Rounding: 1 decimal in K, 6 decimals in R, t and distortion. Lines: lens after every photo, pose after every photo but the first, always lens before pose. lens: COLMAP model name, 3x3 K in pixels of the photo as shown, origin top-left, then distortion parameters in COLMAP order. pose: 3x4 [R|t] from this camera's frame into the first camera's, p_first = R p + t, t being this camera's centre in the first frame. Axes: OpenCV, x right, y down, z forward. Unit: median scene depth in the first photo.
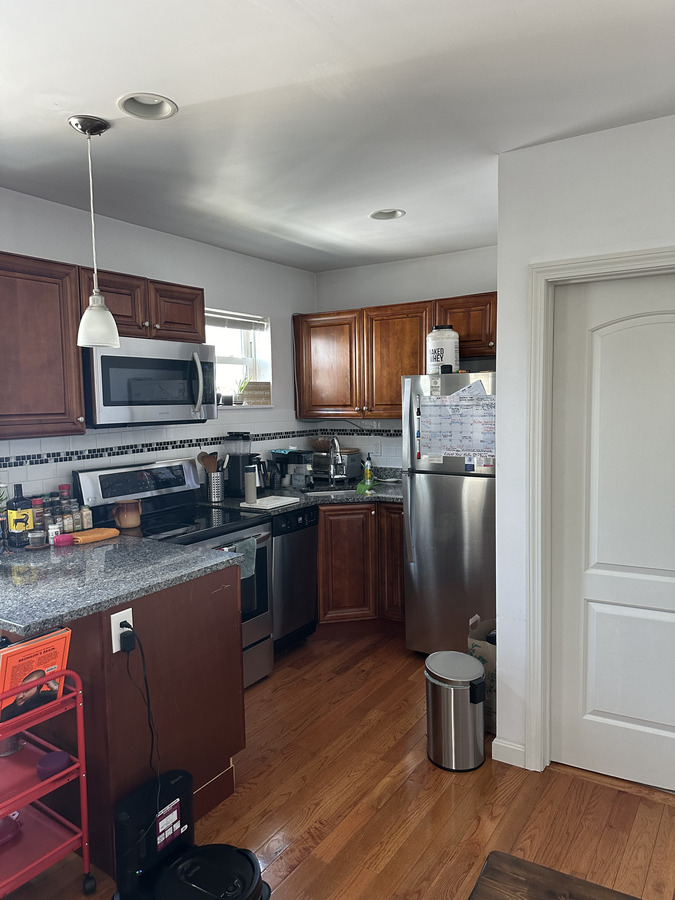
lens RADIAL K [[638.5, 0, 331.3], [0, 638.5, 452.4], [0, 0, 1]] dist [0.071771, -0.095504]
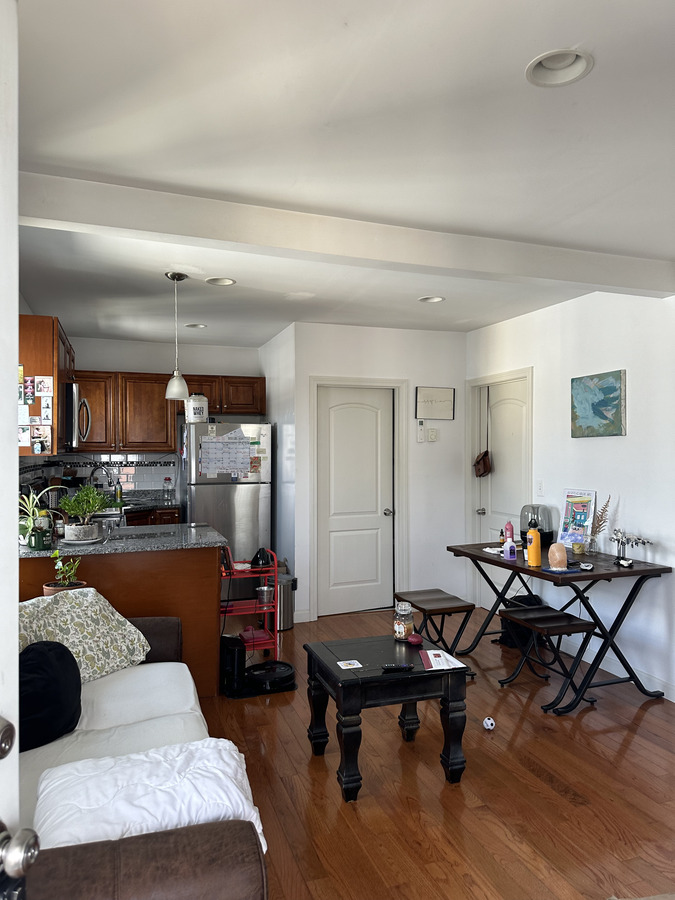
lens RADIAL K [[638.5, 0, 358.9], [0, 638.5, 457.7], [0, 0, 1]] dist [0.071771, -0.095504]
pose [[0.584156, 0.003868, 0.811632, -0.964429], [0.059924, 0.997054, -0.047880, 0.068164], [-0.809426, 0.076605, 0.582203, -0.255687]]
